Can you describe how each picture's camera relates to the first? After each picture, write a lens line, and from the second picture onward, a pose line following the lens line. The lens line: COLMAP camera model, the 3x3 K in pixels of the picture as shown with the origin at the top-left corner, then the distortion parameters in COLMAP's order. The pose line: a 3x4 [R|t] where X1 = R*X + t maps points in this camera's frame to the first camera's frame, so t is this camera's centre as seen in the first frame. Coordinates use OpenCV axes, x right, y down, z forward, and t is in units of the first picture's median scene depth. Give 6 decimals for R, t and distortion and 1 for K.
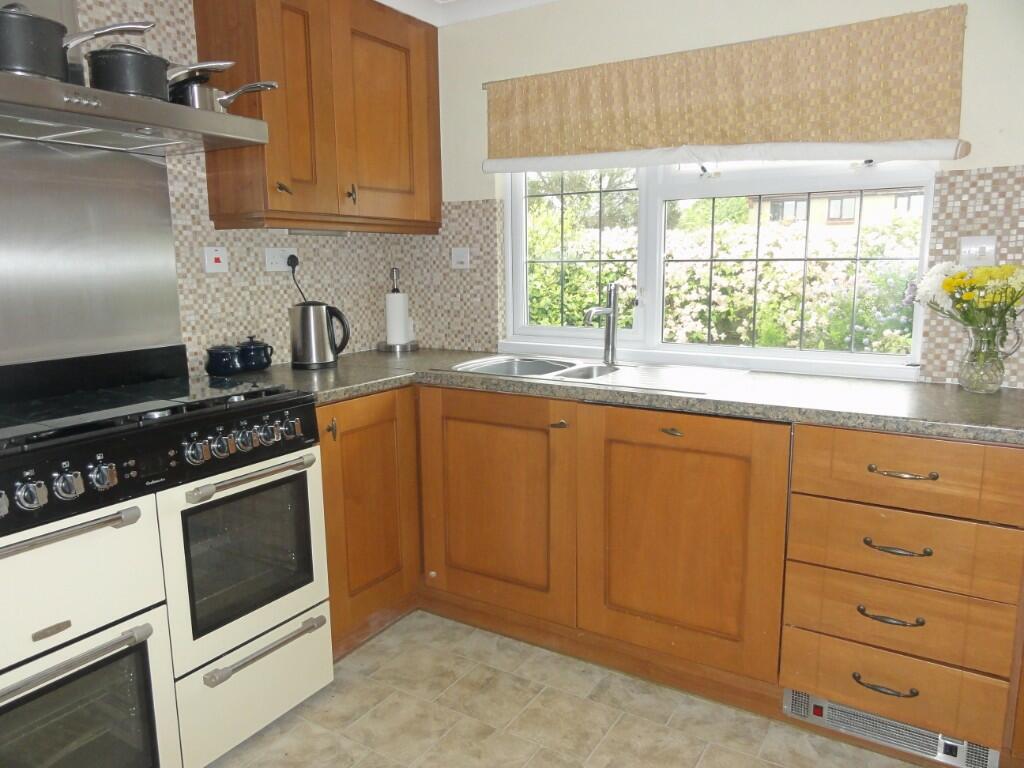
lens RADIAL K [[725.8, 0, 510.7], [0, 725.8, 381.5], [0, 0, 1]] dist [0.001671, -0.003408]
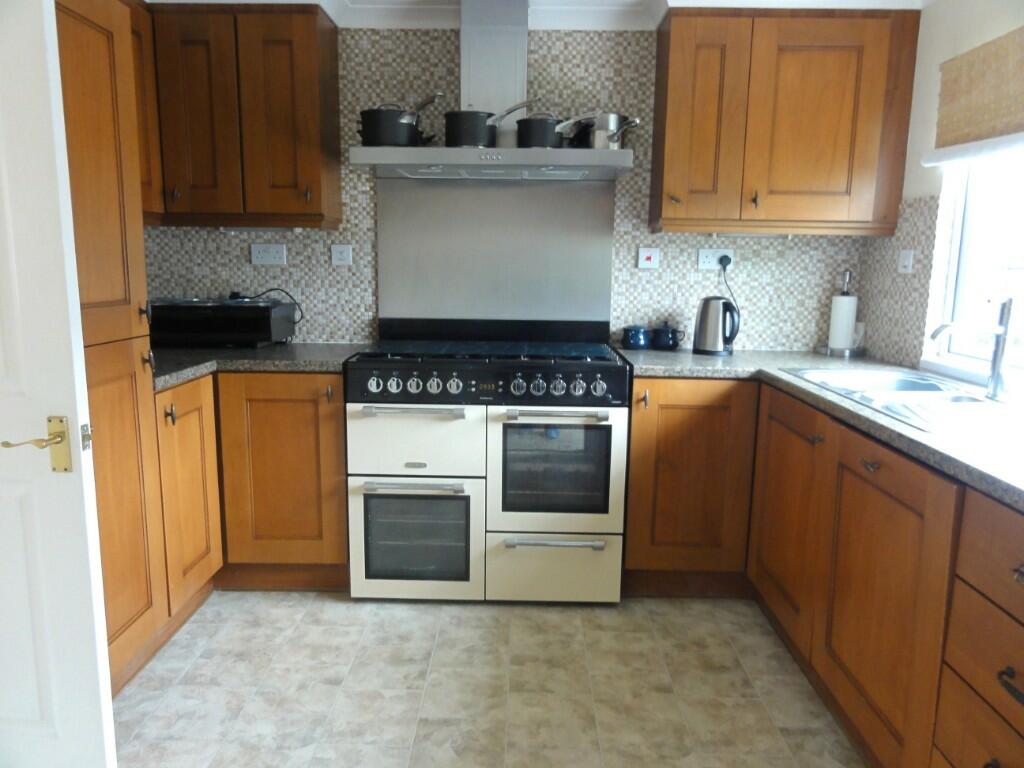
lens RADIAL K [[725.8, 0, 510.7], [0, 725.8, 381.5], [0, 0, 1]] dist [0.001671, -0.003408]
pose [[0.515065, 0.160386, -0.842012, 0.558942], [-0.160702, 0.982988, 0.088936, -0.029508], [0.841952, 0.089505, 0.532077, 0.141748]]
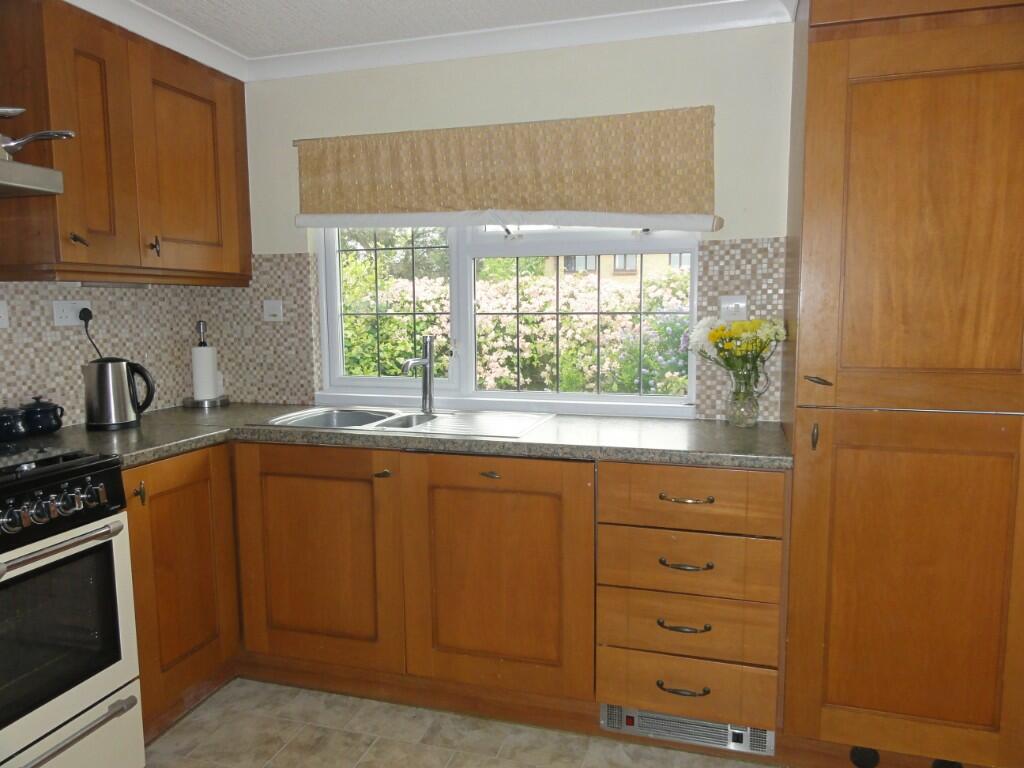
lens RADIAL K [[725.5, 0, 512.0], [0, 725.5, 384.0], [0, 0, 1]] dist [0.006291, -0.001518]
pose [[0.964932, -0.026487, 0.261161, -0.019412], [0.041796, 0.997707, -0.053239, -0.004916], [-0.259152, 0.062288, 0.963826, -0.040031]]
